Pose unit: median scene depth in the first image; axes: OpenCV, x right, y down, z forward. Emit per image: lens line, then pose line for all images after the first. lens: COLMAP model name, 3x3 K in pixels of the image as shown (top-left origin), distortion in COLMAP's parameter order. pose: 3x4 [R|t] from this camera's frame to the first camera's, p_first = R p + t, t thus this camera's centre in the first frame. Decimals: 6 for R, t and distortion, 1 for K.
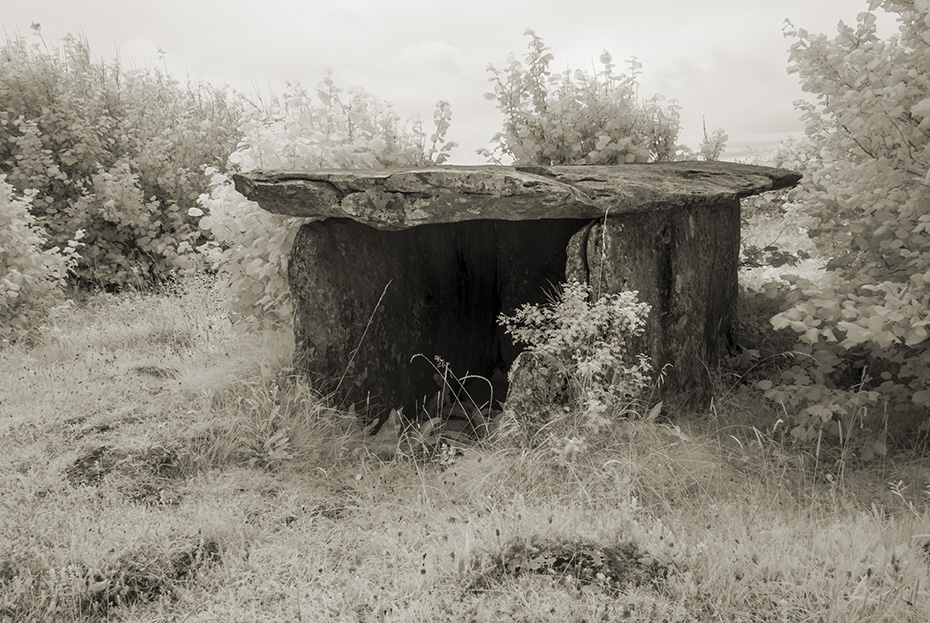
lens RADIAL K [[968.6, 0, 465.0], [0, 968.6, 311.5], [0, 0, 1]] dist [-0.071851, -0.003340]
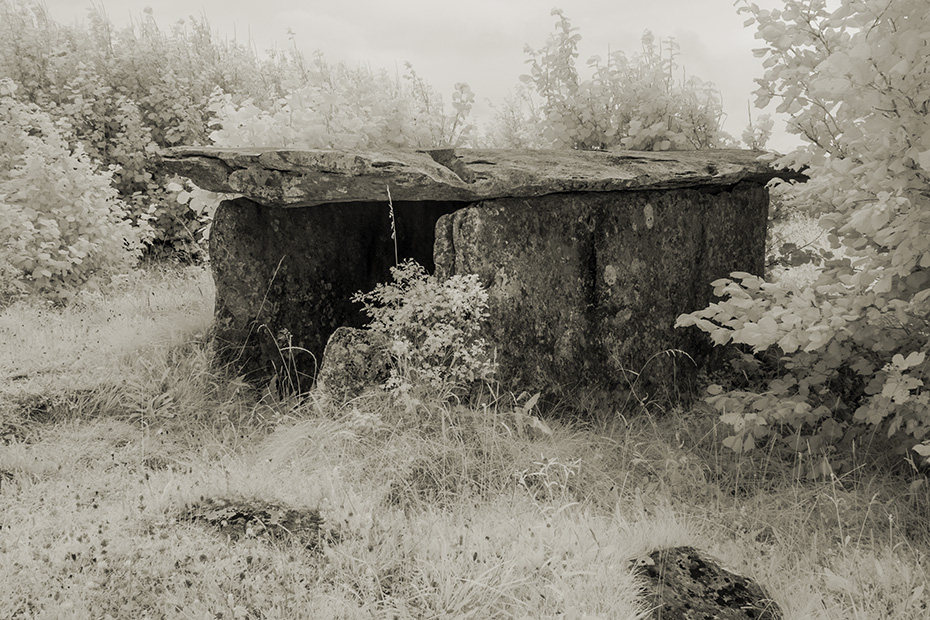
lens RADIAL K [[1028.5, 0, 465.0], [0, 1028.5, 310.0], [0, 0, 1]] dist [-0.067342, 0.004024]
pose [[0.969665, 0.055691, -0.238011, 0.379486], [-0.055355, 0.998434, 0.008102, 0.006491], [0.238089, 0.005318, 0.971229, -0.021185]]
